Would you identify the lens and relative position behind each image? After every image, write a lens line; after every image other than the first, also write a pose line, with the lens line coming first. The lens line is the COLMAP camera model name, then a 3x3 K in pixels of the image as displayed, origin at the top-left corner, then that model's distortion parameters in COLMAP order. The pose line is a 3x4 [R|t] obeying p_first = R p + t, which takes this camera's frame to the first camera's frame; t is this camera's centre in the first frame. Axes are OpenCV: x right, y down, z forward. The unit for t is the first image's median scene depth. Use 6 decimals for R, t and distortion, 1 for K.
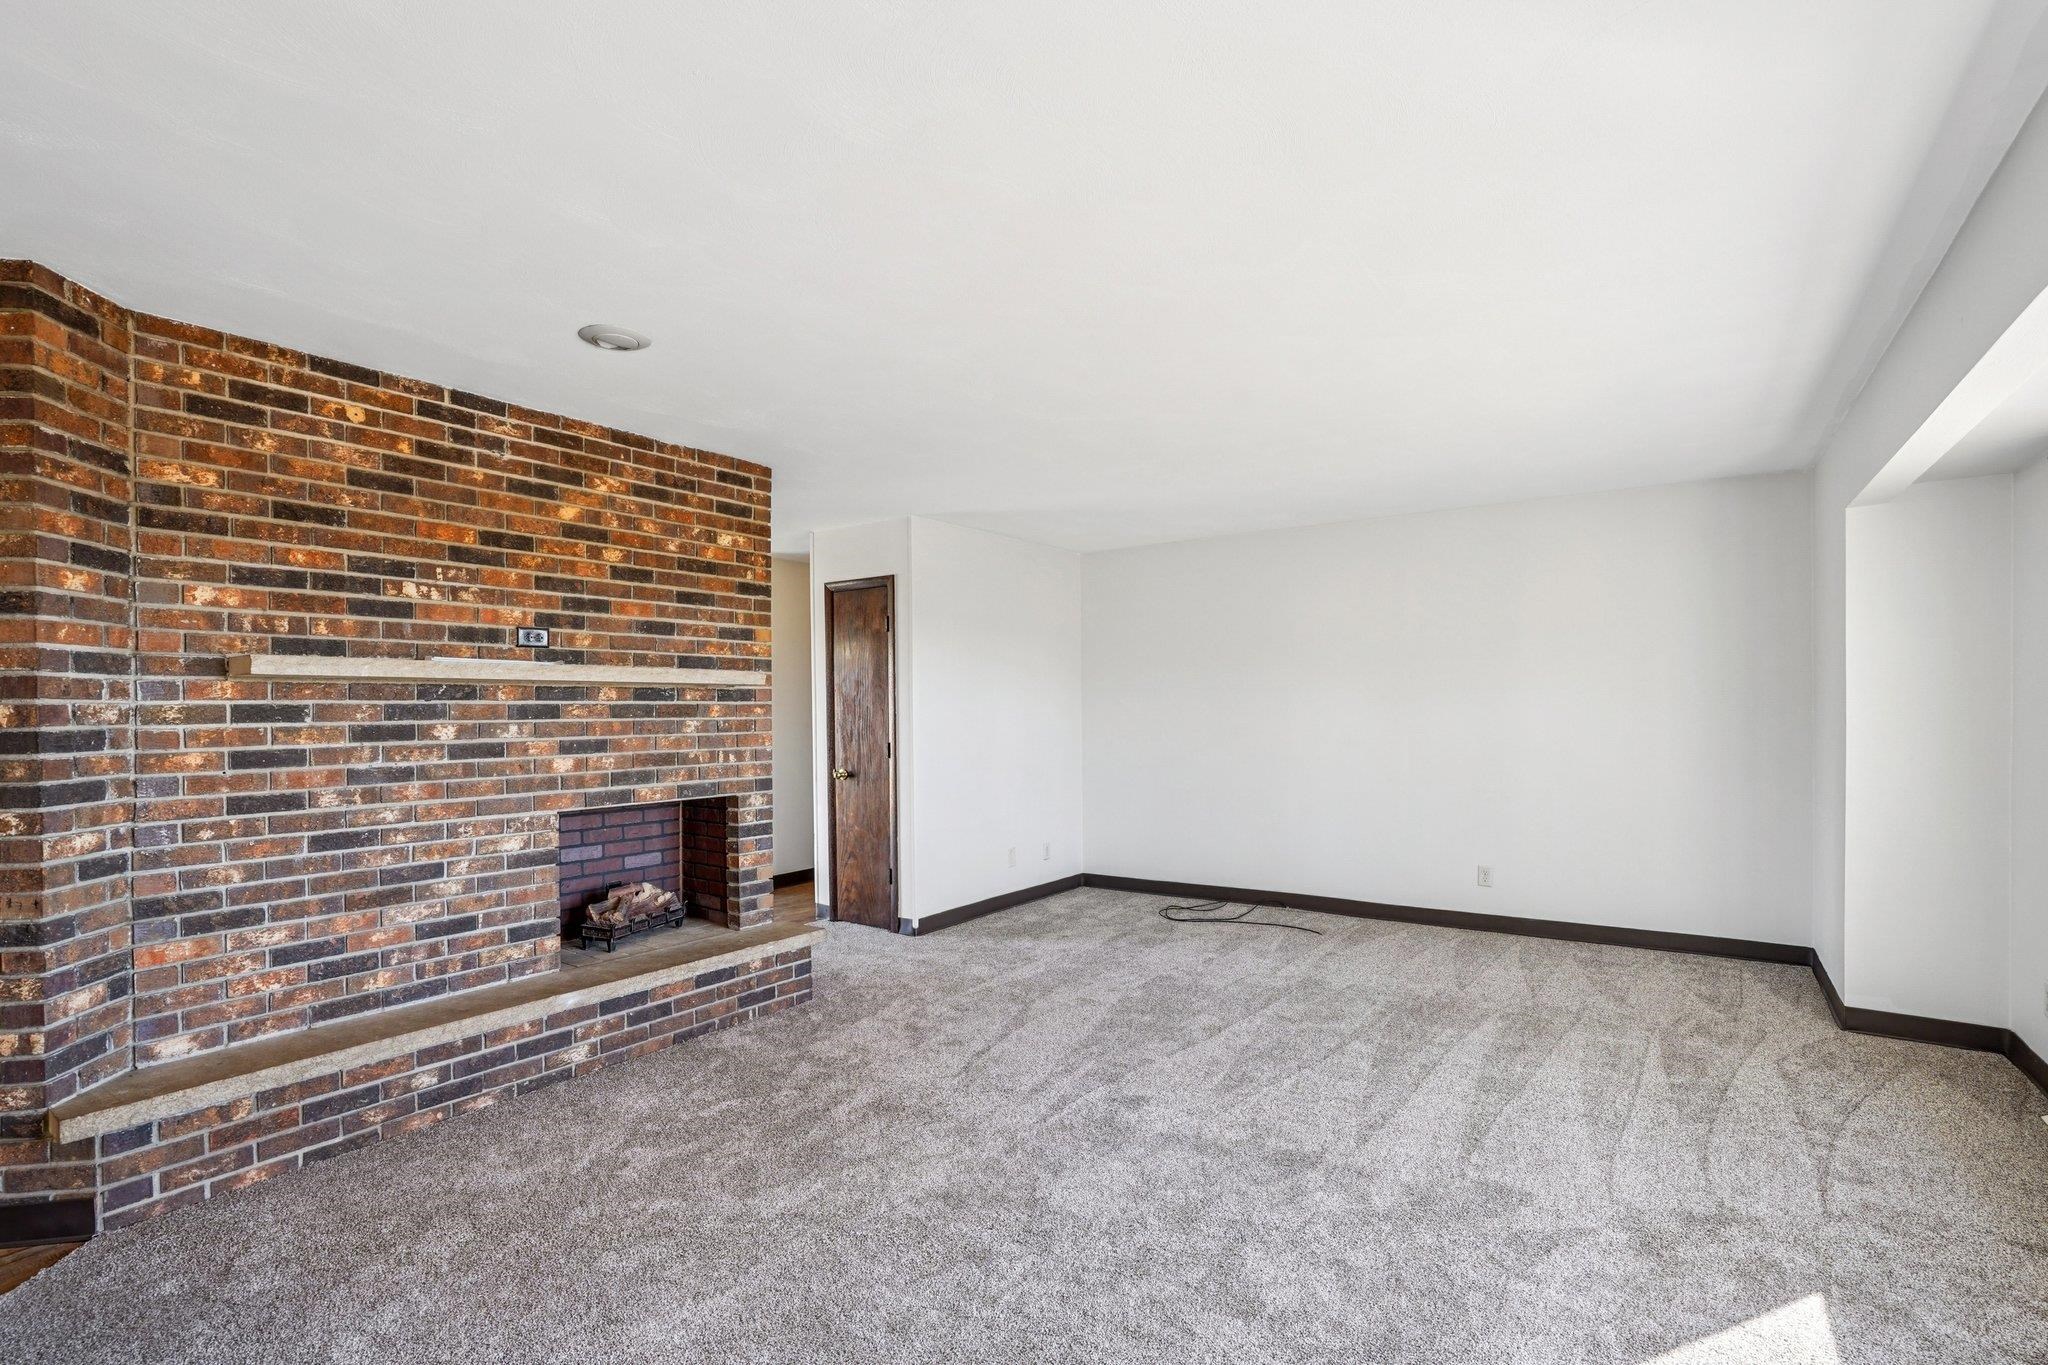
lens RADIAL K [[948.3, 0, 1018.5], [0, 948.3, 714.4], [0, 0, 1]] dist [-0.052726, 0.029455]
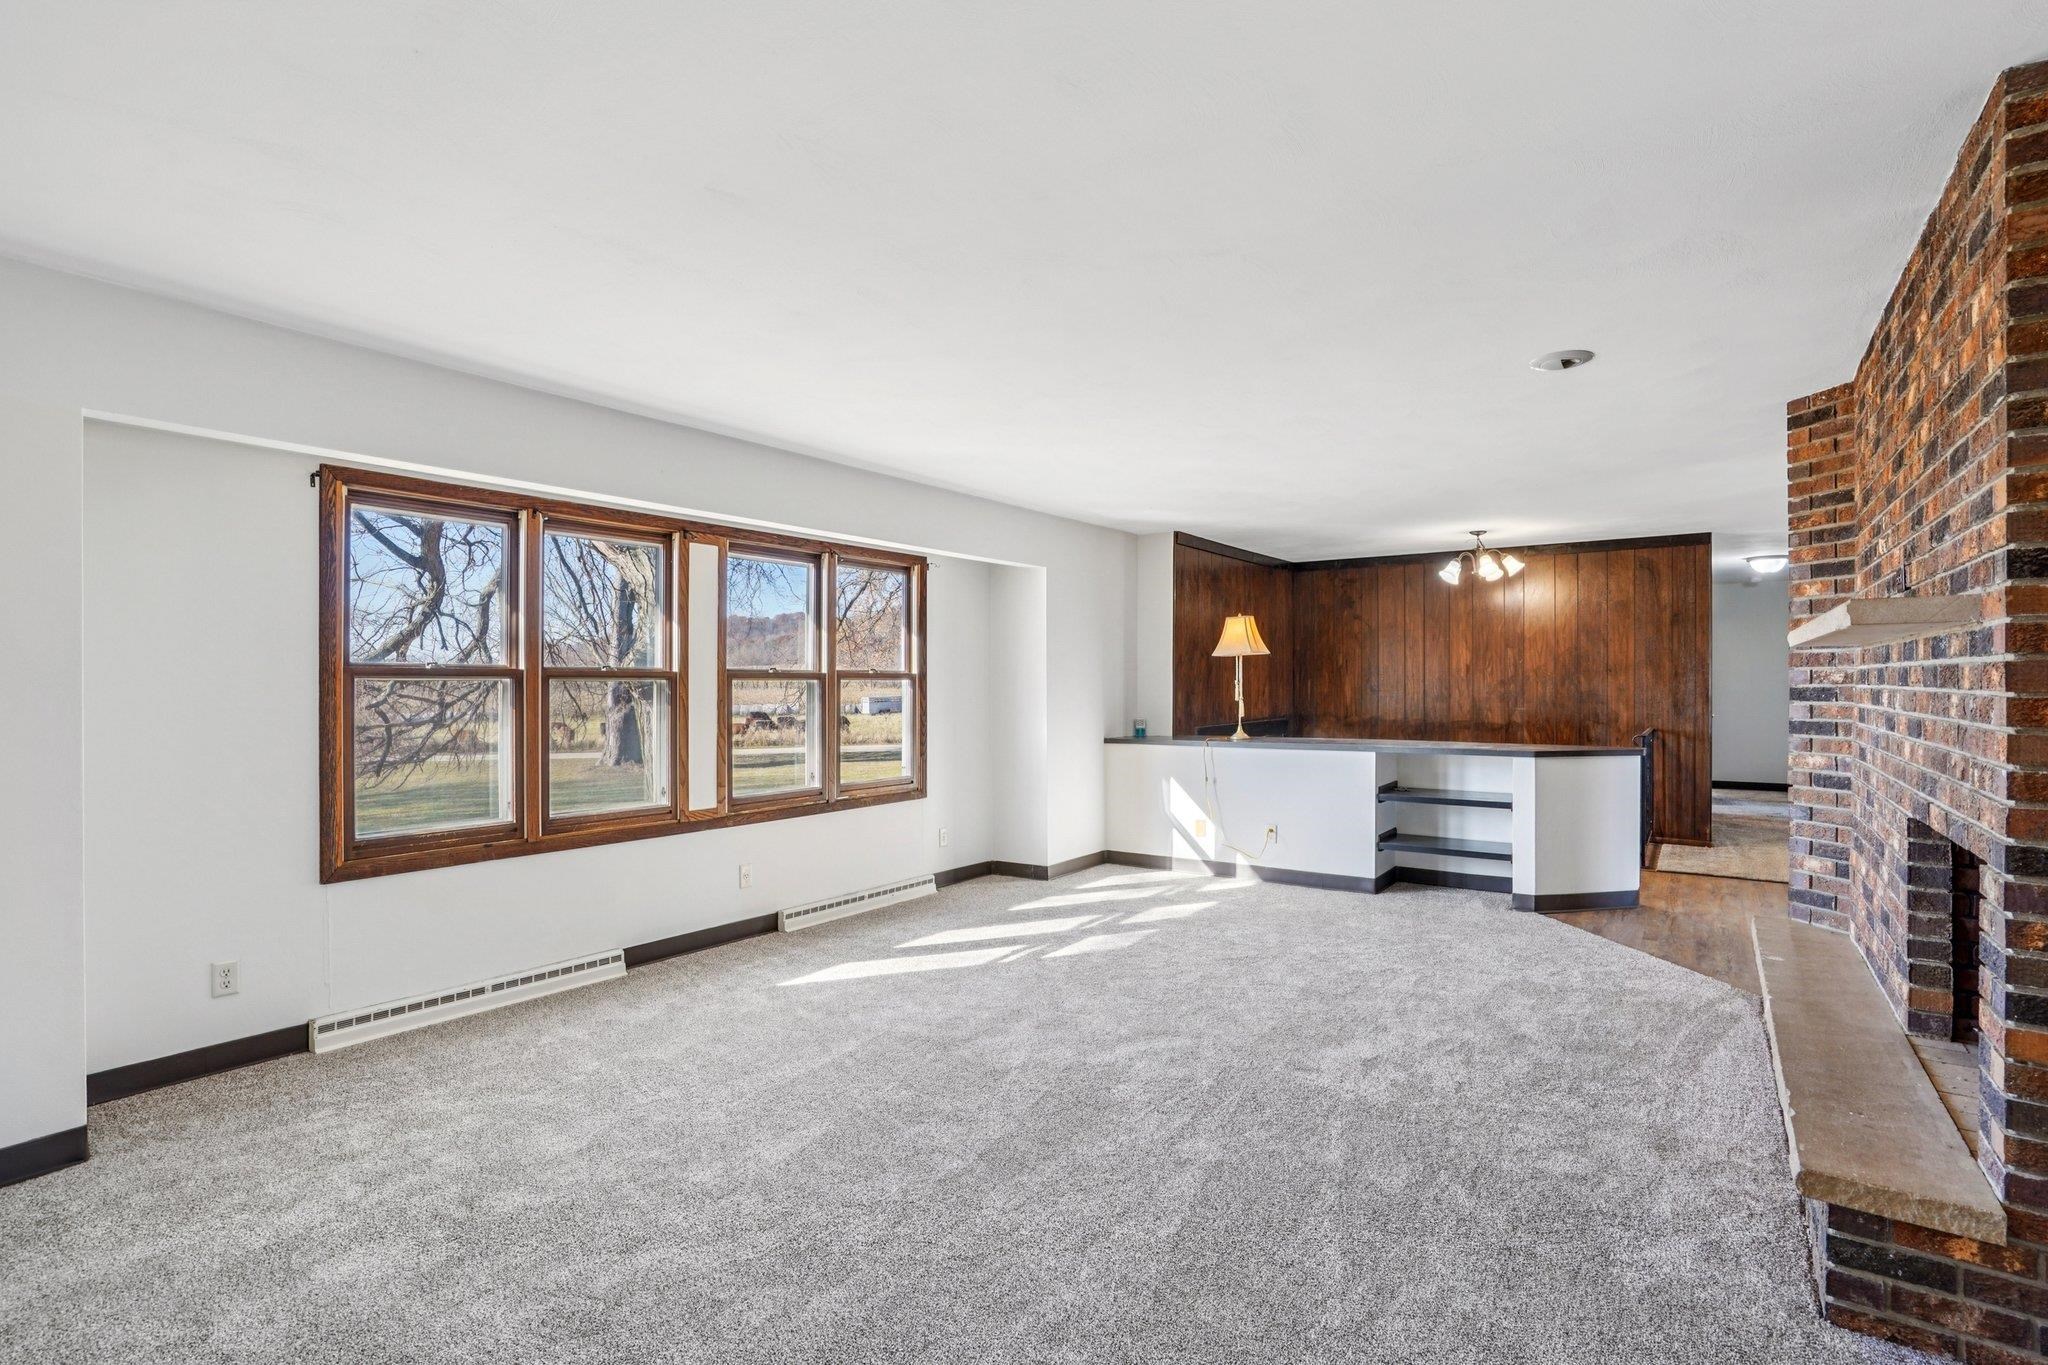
lens RADIAL K [[950.9, 0, 1010.0], [0, 950.9, 677.0], [0, 0, 1]] dist [-0.083648, 0.030174]
pose [[-0.999793, 0.014743, 0.014008, 0.201704], [0.014729, 0.999891, -0.001082, -0.012382], [-0.014023, -0.000876, -0.999901, 1.757424]]
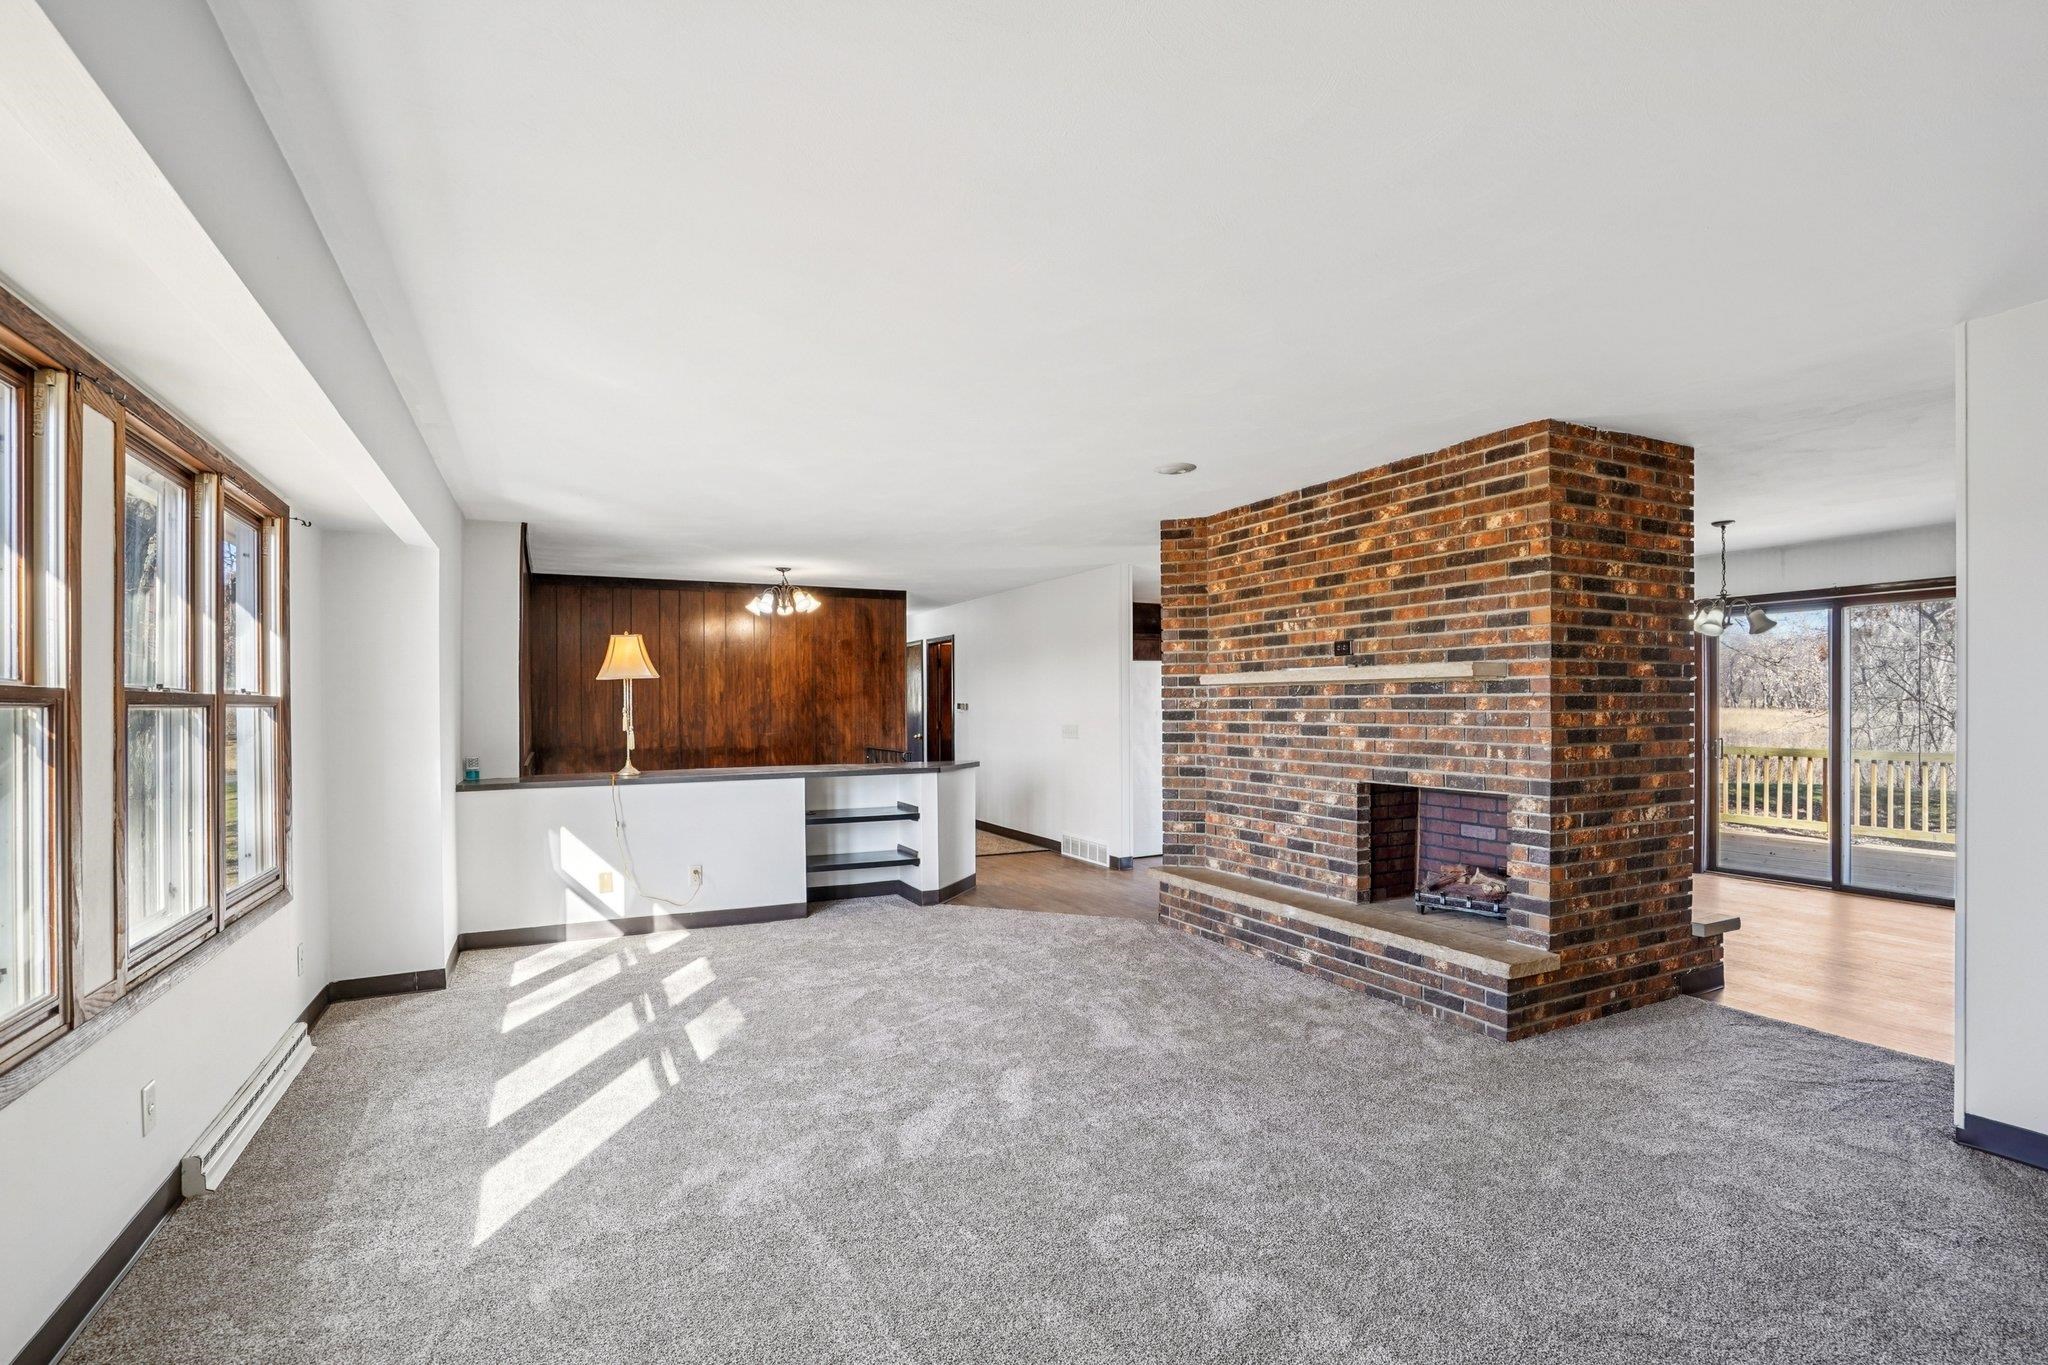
lens RADIAL K [[953.4, 0, 1017.4], [0, 953.4, 694.3], [0, 0, 1]] dist [-0.054797, 0.015921]
pose [[-0.472699, 0.003848, -0.881216, 0.902098], [0.007136, 0.999974, 0.000538, -0.020281], [0.881195, -0.006034, -0.472714, 1.239988]]
